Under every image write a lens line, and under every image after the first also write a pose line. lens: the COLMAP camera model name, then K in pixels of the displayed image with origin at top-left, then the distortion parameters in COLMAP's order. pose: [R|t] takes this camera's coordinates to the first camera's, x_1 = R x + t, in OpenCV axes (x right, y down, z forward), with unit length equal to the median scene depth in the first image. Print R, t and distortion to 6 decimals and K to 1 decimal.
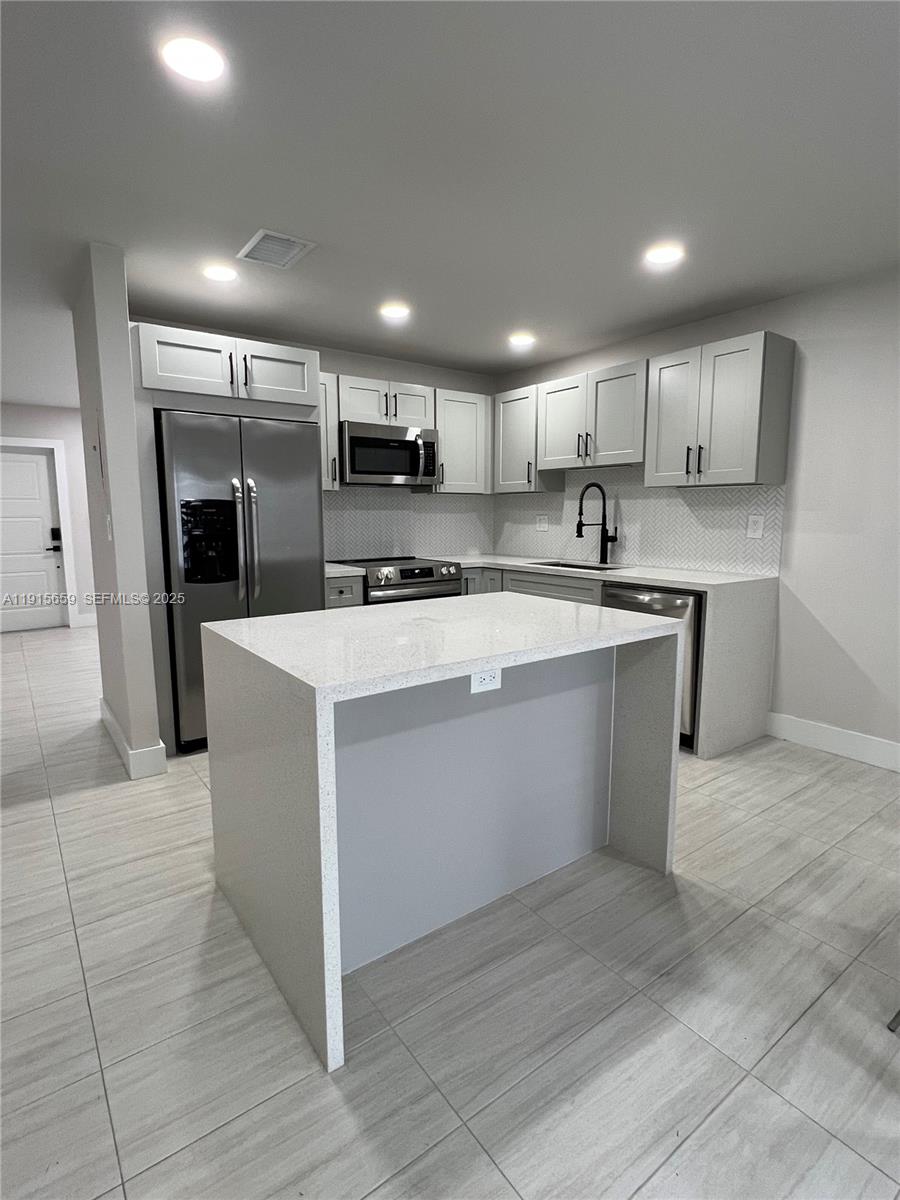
lens RADIAL K [[603.1, 0, 450.0], [0, 603.1, 600.0], [0, 0, 1]] dist [0.000468, 0.000194]
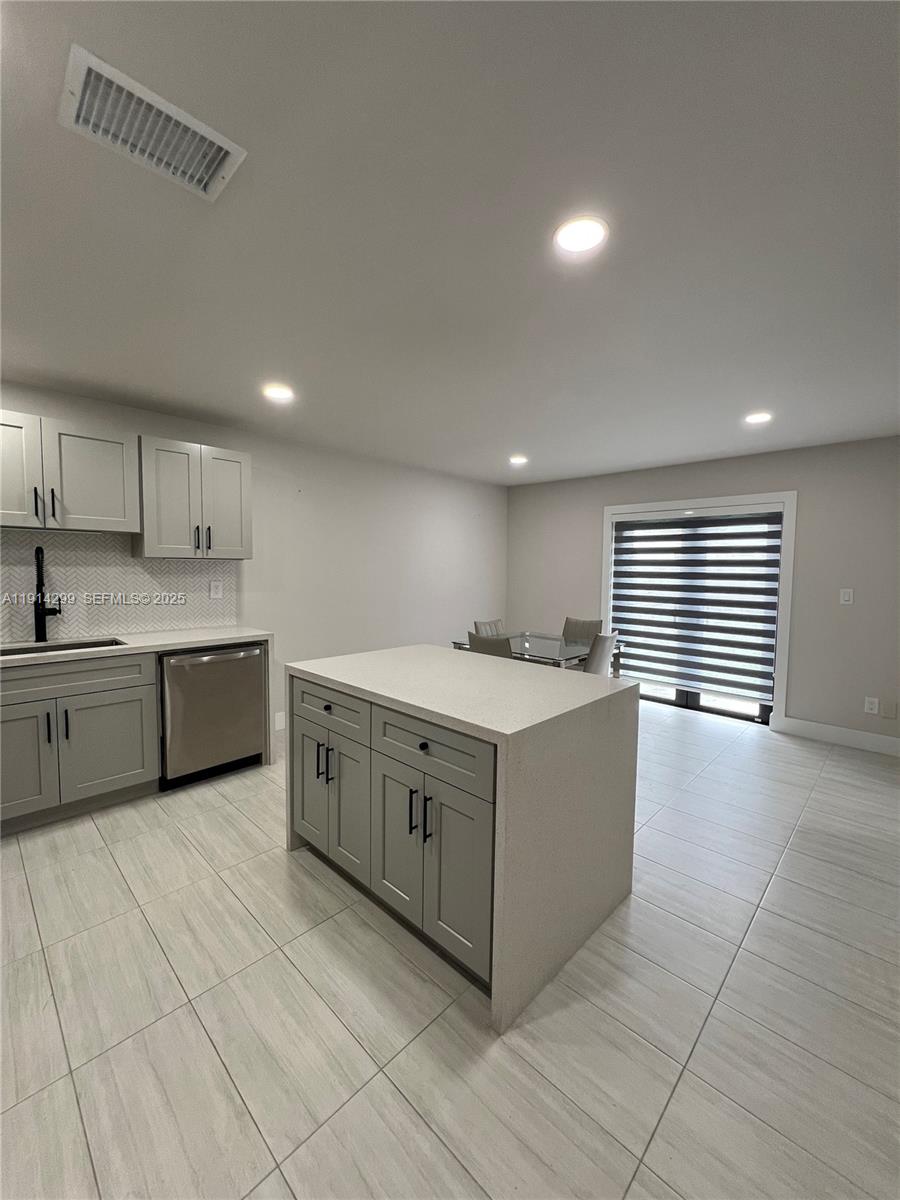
lens RADIAL K [[477.9, 0, 450.0], [0, 477.9, 600.0], [0, 0, 1]] dist [-0.002064, 0.000335]
pose [[-0.157516, -0.072989, 0.984815, -0.632675], [0.132264, 0.986720, 0.094285, -0.136267], [-0.978619, 0.145107, -0.145770, 0.685960]]
